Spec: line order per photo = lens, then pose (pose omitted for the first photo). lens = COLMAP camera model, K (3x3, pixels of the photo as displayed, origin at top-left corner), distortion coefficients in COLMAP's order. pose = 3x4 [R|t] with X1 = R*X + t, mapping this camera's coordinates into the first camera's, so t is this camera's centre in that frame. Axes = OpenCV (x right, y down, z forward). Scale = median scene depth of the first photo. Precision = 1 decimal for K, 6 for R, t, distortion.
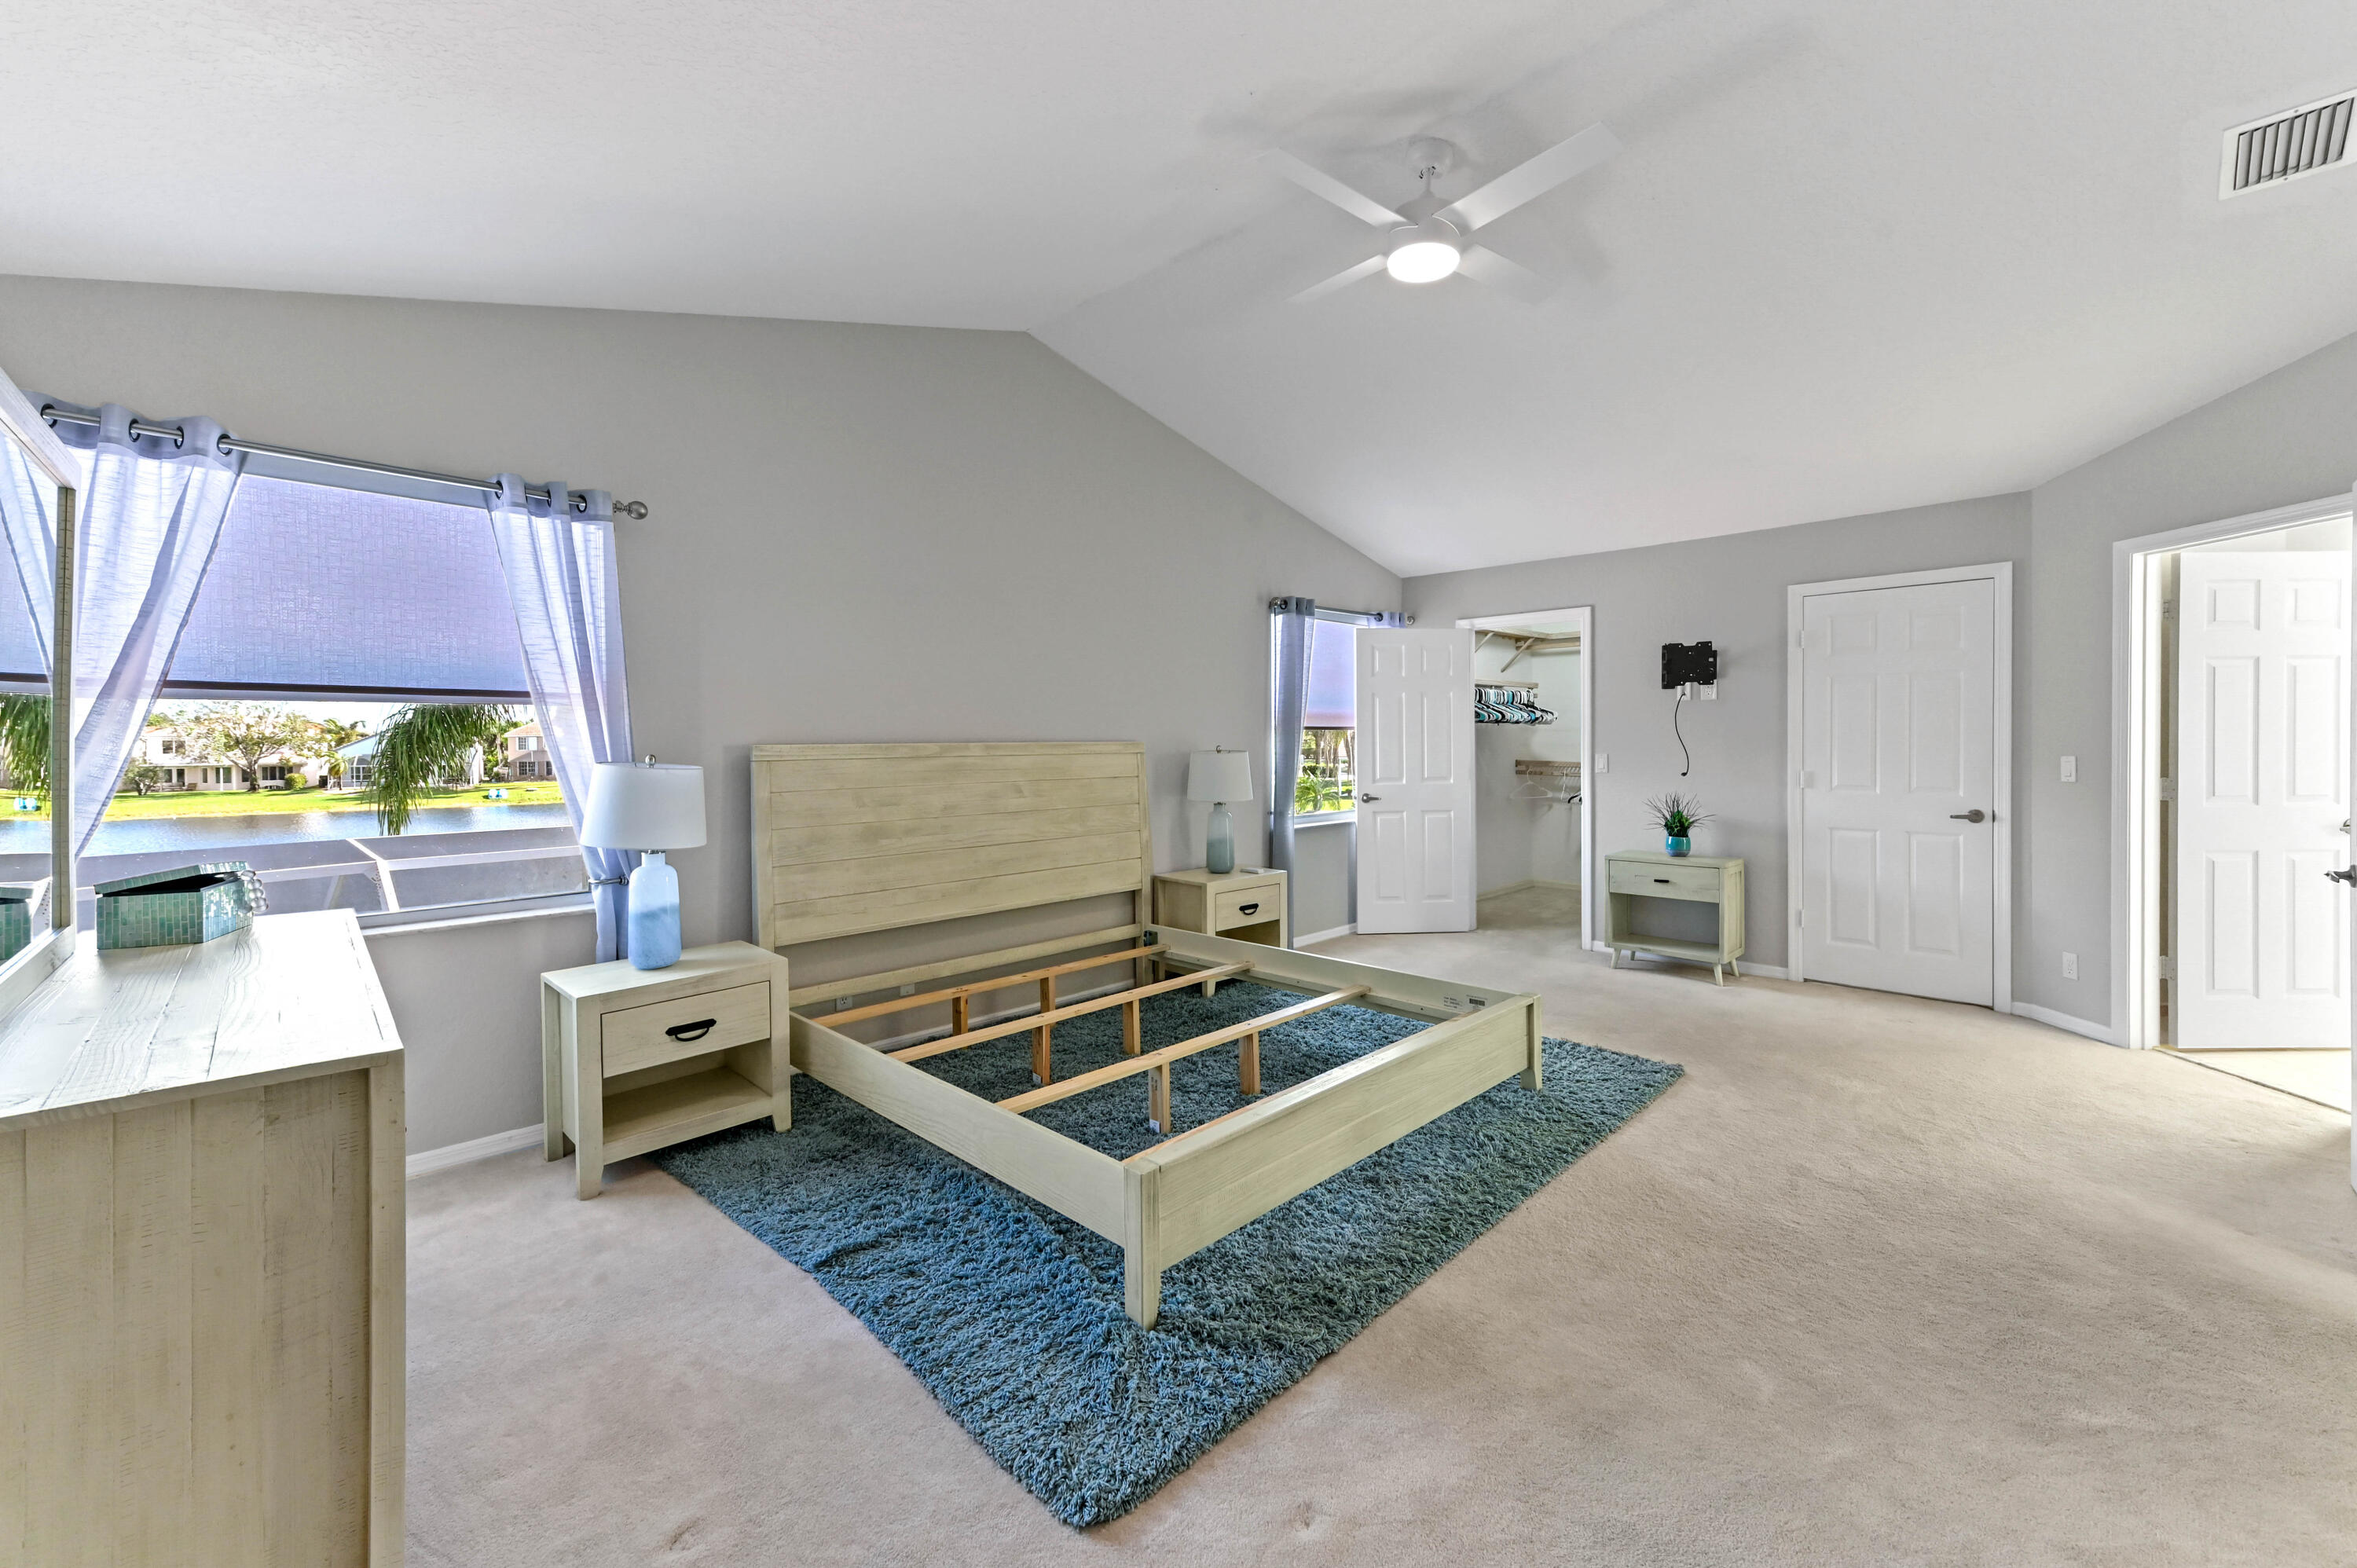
lens RADIAL K [[958.1, 0, 1180.7], [0, 958.1, 747.2], [0, 0, 1]] dist [0.011243, -0.000048]
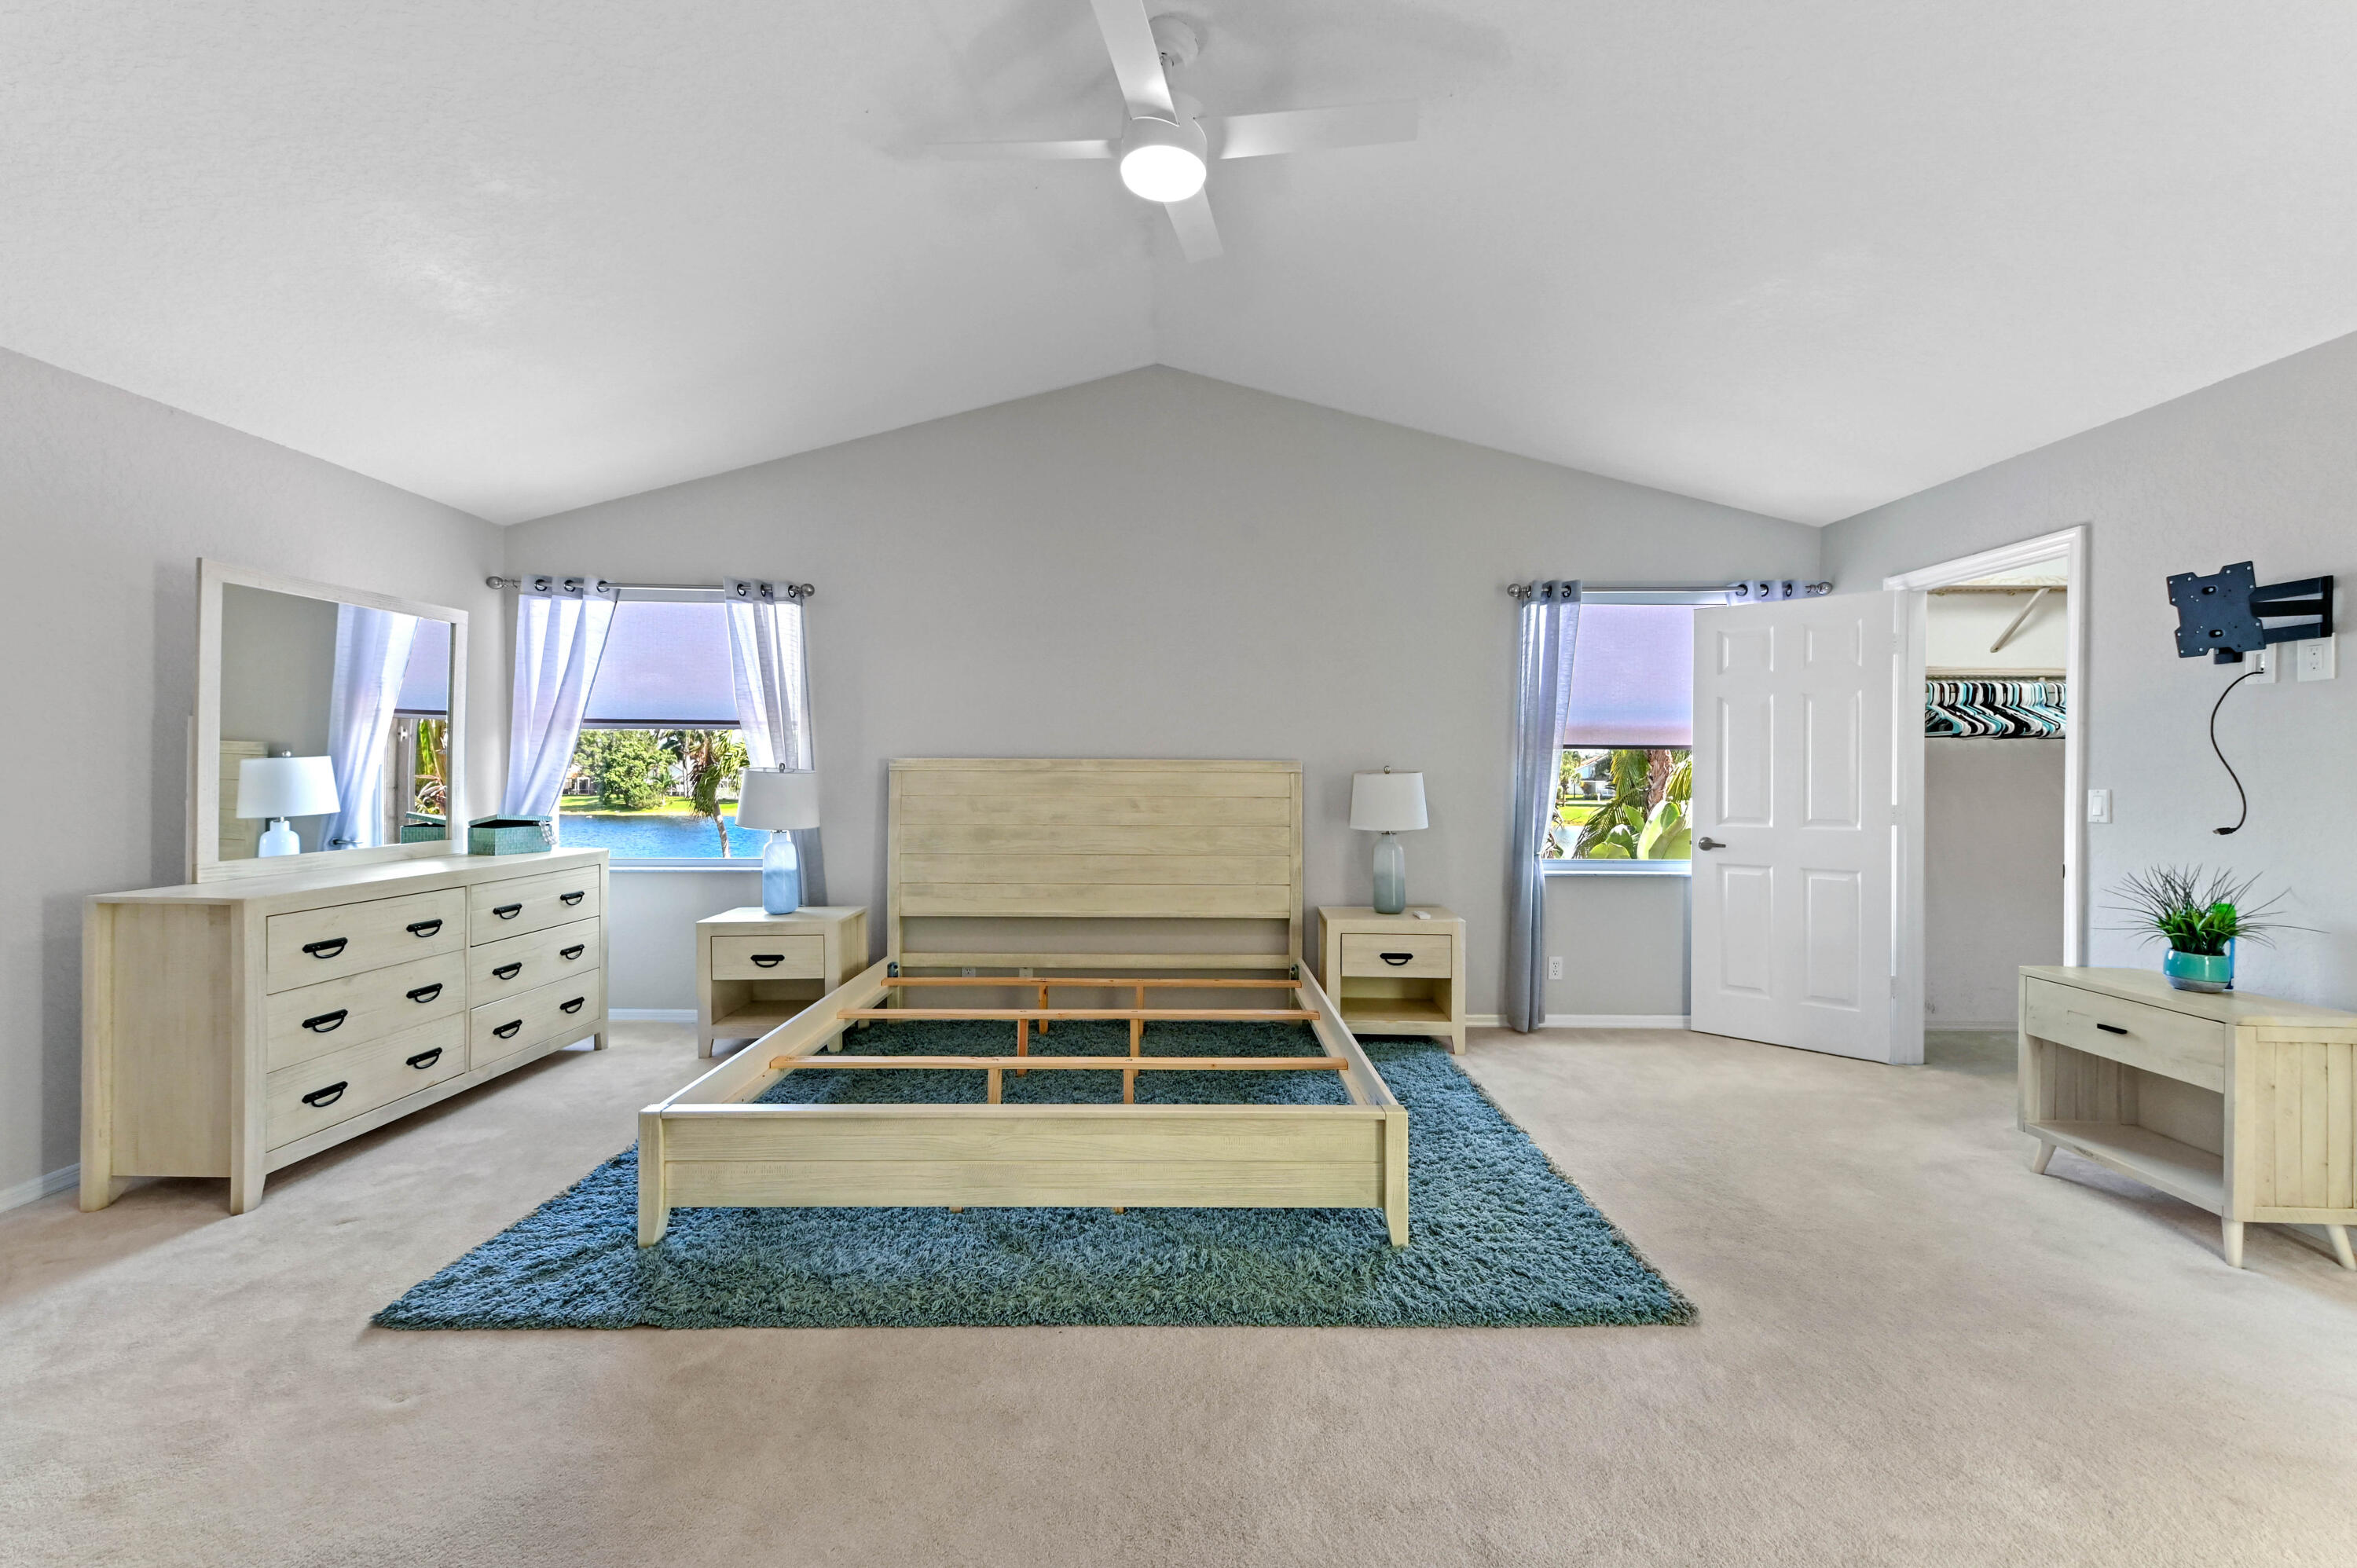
lens RADIAL K [[944.6, 0, 1184.2], [0, 944.6, 771.0], [0, 0, 1]] dist [0.017926, -0.000112]
pose [[0.702669, 0.010458, -0.711440, 0.572655], [-0.016461, 0.999863, -0.001561, 0.008075], [0.711326, 0.012808, 0.702745, 0.296195]]
